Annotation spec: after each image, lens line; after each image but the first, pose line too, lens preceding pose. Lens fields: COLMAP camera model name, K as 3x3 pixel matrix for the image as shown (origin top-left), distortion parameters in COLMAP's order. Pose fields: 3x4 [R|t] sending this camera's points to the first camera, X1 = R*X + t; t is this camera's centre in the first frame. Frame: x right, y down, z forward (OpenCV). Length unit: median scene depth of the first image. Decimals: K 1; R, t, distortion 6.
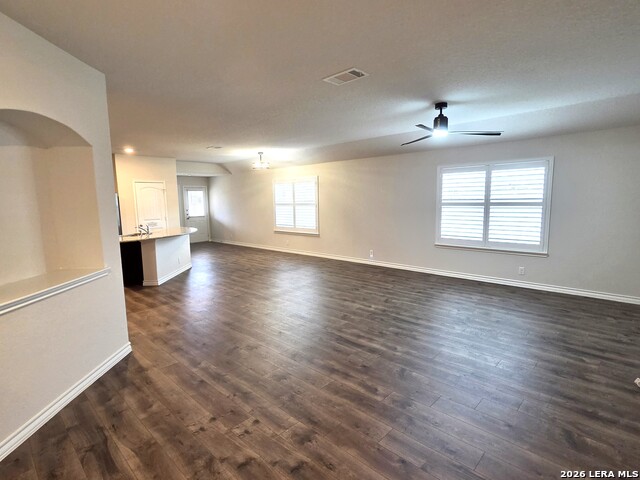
lens RADIAL K [[334.7, 0, 316.1], [0, 334.7, 239.8], [0, 0, 1]] dist [-0.000622, 0.001276]
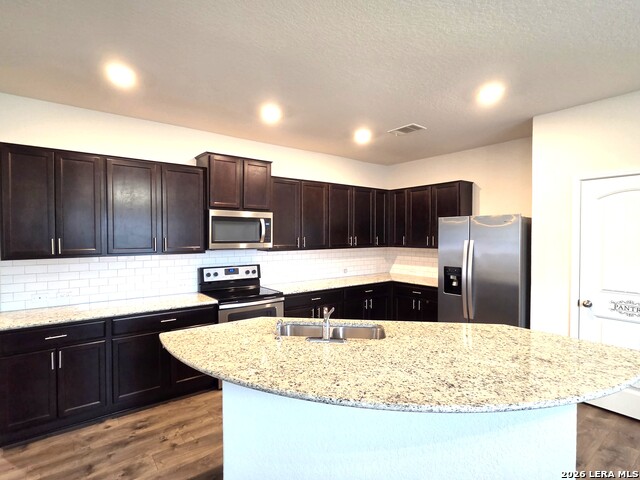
lens RADIAL K [[334.7, 0, 316.1], [0, 334.7, 240.5], [0, 0, 1]] dist [-0.000622, 0.001276]
pose [[-0.147277, 0.035295, -0.988465, -0.205224], [-0.116218, 0.991823, 0.052731, -0.130670], [0.982244, 0.122643, -0.141970, 1.081455]]
